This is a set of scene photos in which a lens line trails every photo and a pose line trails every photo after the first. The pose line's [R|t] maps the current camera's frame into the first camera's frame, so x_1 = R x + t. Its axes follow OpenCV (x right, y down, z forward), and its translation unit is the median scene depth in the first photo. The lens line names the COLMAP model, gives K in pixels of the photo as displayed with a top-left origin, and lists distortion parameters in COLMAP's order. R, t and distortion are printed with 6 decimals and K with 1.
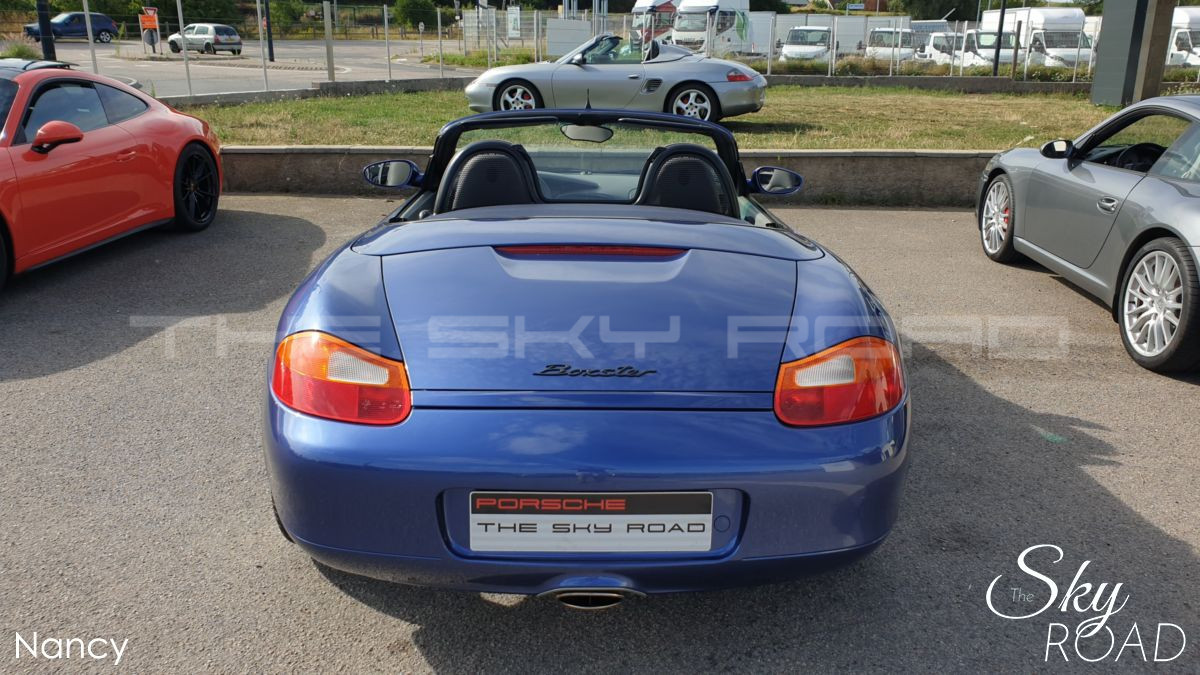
lens RADIAL K [[934.0, 0, 601.8], [0, 934.0, 338.6], [0, 0, 1]] dist [0.007415, 0.001908]
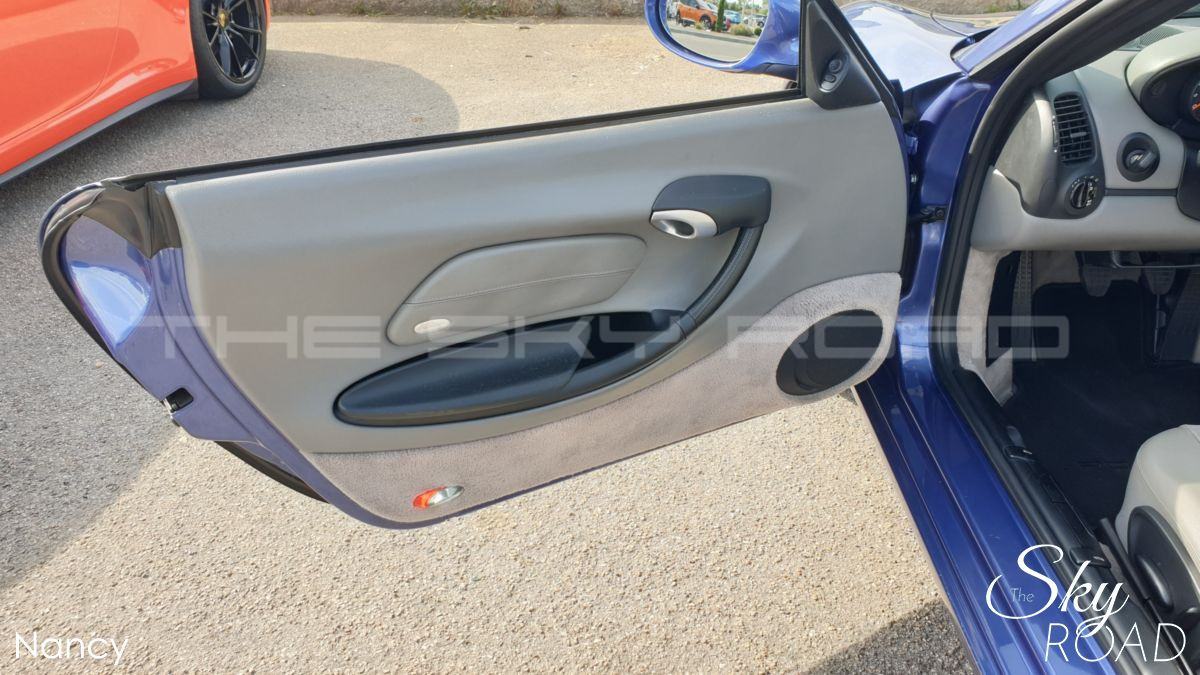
lens RADIAL K [[934.0, 0, 596.6], [0, 934.0, 337.0], [0, 0, 1]] dist [0.007415, 0.001908]
pose [[0.999066, -0.002762, -0.043127, -0.106333], [0.011533, 0.978802, 0.204486, -0.049731], [0.041648, -0.204793, 0.977919, 0.235807]]
